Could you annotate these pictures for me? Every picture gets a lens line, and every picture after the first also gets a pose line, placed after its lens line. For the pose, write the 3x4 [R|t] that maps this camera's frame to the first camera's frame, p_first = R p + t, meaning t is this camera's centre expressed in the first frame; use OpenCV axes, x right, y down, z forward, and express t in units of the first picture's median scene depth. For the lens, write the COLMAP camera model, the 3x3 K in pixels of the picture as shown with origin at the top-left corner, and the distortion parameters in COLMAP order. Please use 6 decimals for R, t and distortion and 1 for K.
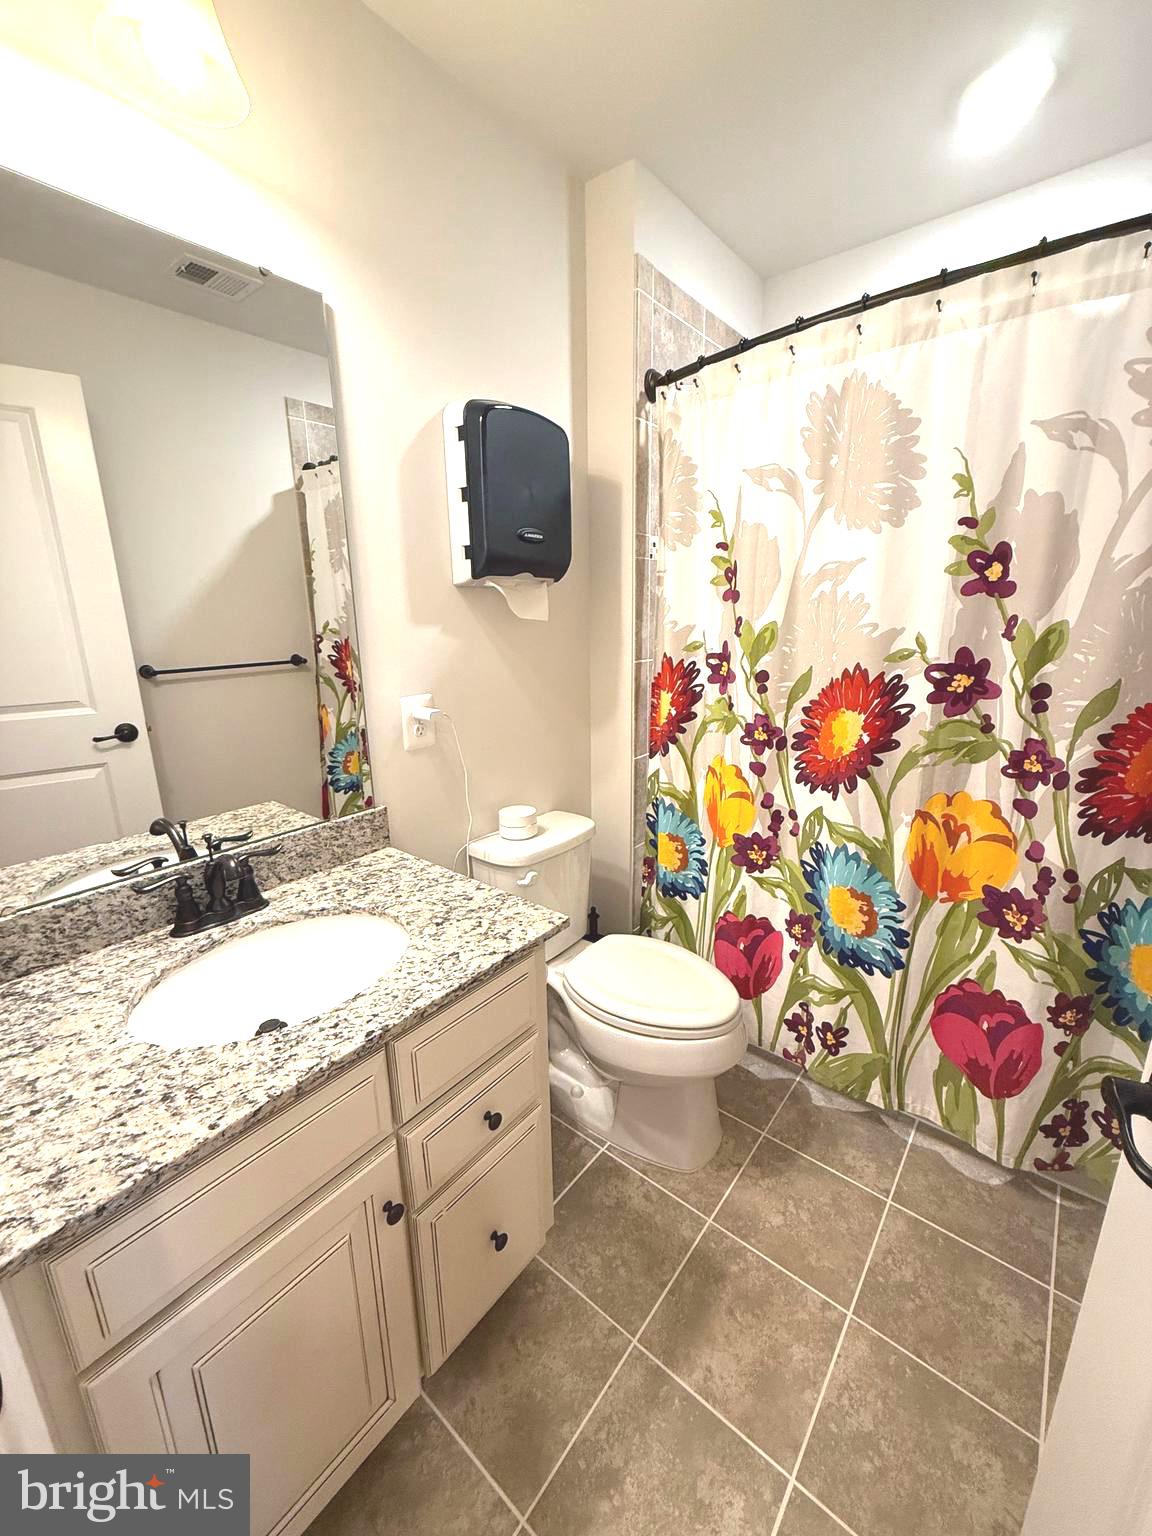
lens RADIAL K [[611.7, 0, 575.7], [0, 611.7, 766.5], [0, 0, 1]] dist [0.003012, -0.001590]
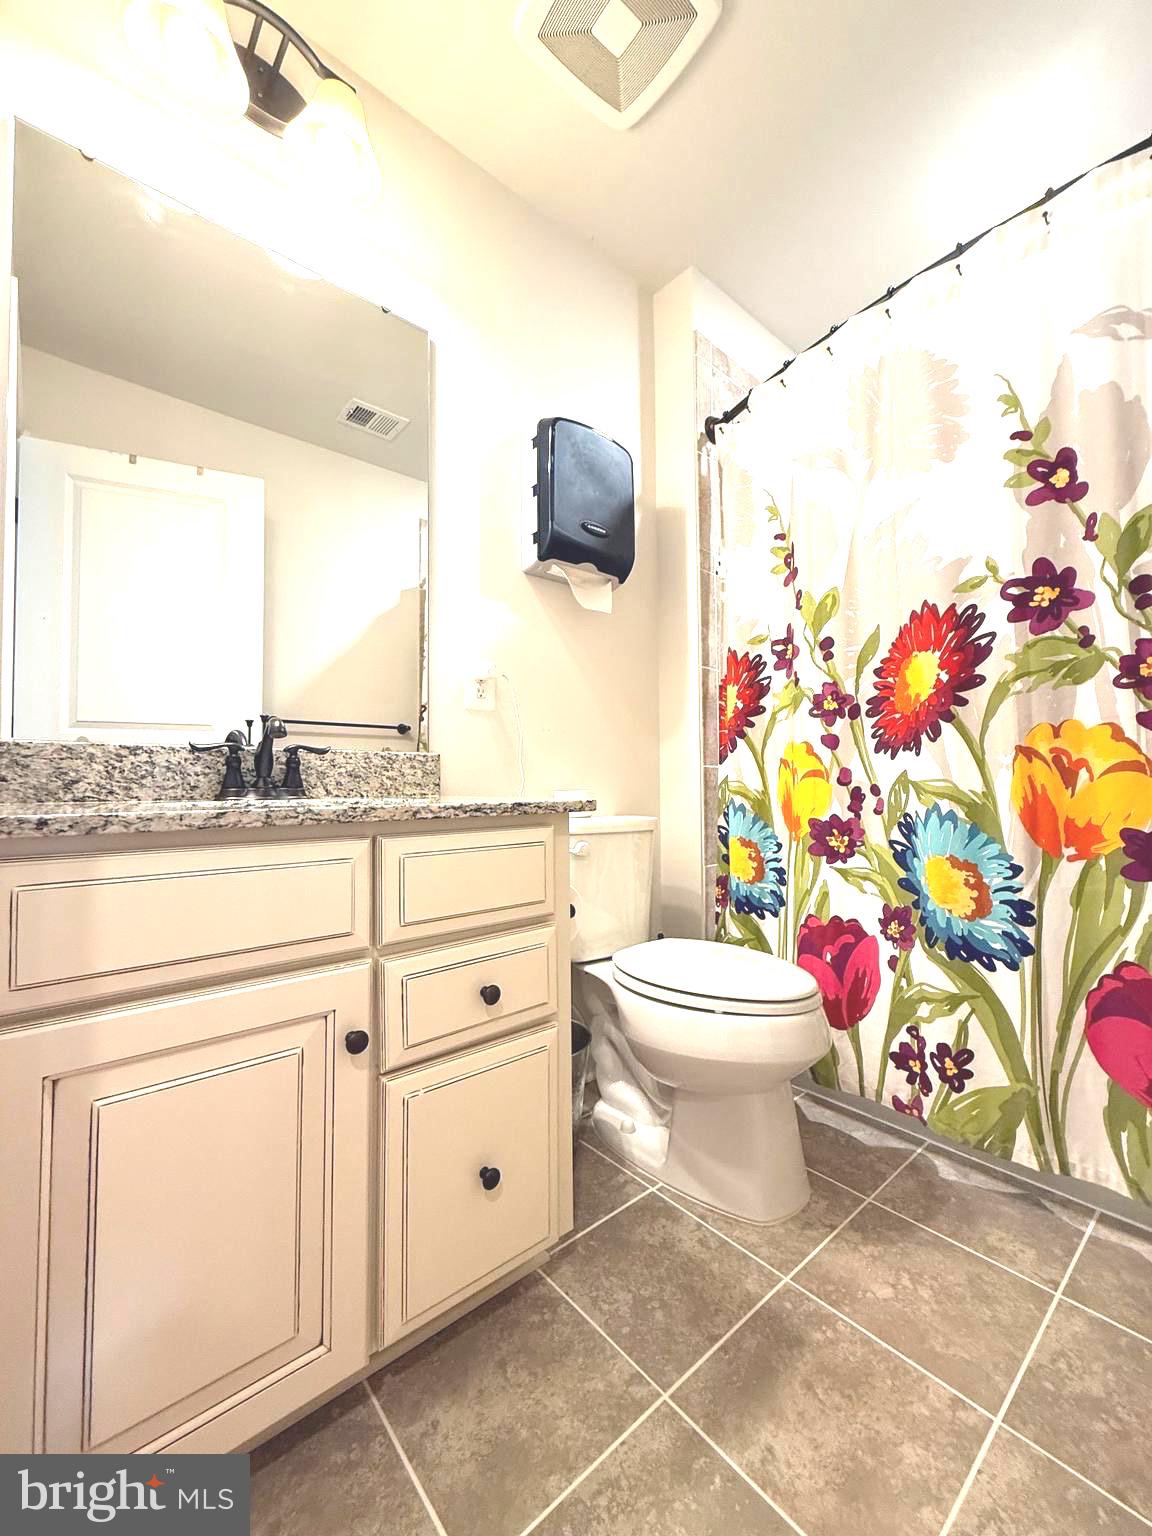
lens RADIAL K [[611.7, 0, 574.7], [0, 611.7, 764.8], [0, 0, 1]] dist [0.003012, -0.001590]
pose [[0.982995, 0.000930, -0.183631, 0.099958], [-0.052524, 0.959634, -0.276305, 0.353035], [0.175962, 0.281252, 0.943364, 0.081066]]
